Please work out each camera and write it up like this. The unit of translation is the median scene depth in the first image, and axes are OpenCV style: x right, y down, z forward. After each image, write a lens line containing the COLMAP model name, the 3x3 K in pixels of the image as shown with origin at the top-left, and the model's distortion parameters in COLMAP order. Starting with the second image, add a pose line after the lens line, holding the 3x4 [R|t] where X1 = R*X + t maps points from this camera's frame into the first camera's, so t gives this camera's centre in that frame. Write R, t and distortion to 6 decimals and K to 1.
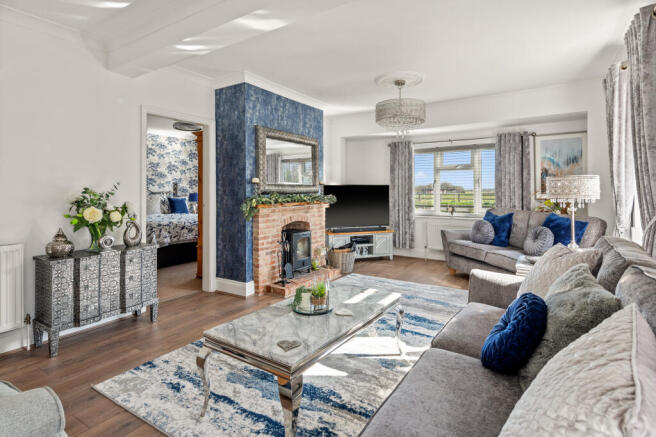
lens RADIAL K [[336.8, 0, 325.9], [0, 336.8, 190.9], [0, 0, 1]] dist [0.007175, 0.000203]
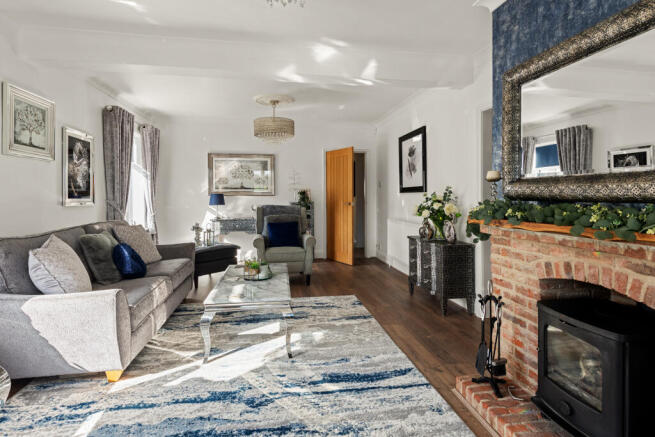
lens RADIAL K [[336.3, 0, 323.6], [0, 336.3, 195.5], [0, 0, 1]] dist [0.007175, 0.000203]
pose [[-0.740894, 0.008518, -0.671568, 0.304300], [0.007222, 0.999963, 0.004716, -0.001630], [0.671583, -0.001356, -0.740928, 0.963785]]
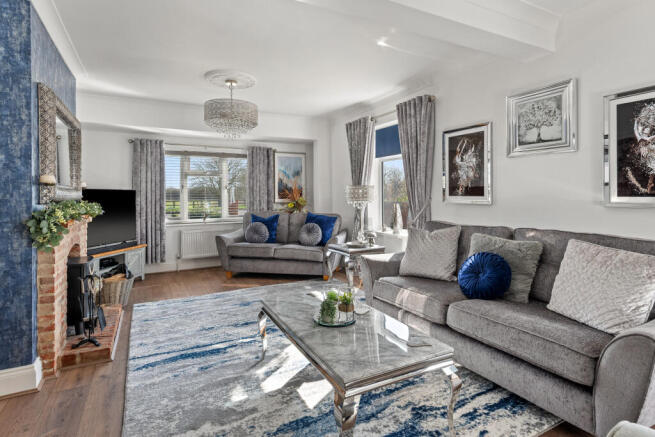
lens RADIAL K [[336.3, 0, 323.9], [0, 336.3, 195.3], [0, 0, 1]] dist [0.007175, 0.000203]
pose [[0.485846, 0.000398, 0.874044, -0.377734], [0.005262, 0.999980, -0.003381, 0.001473], [-0.874029, 0.006242, 0.485834, 0.242406]]
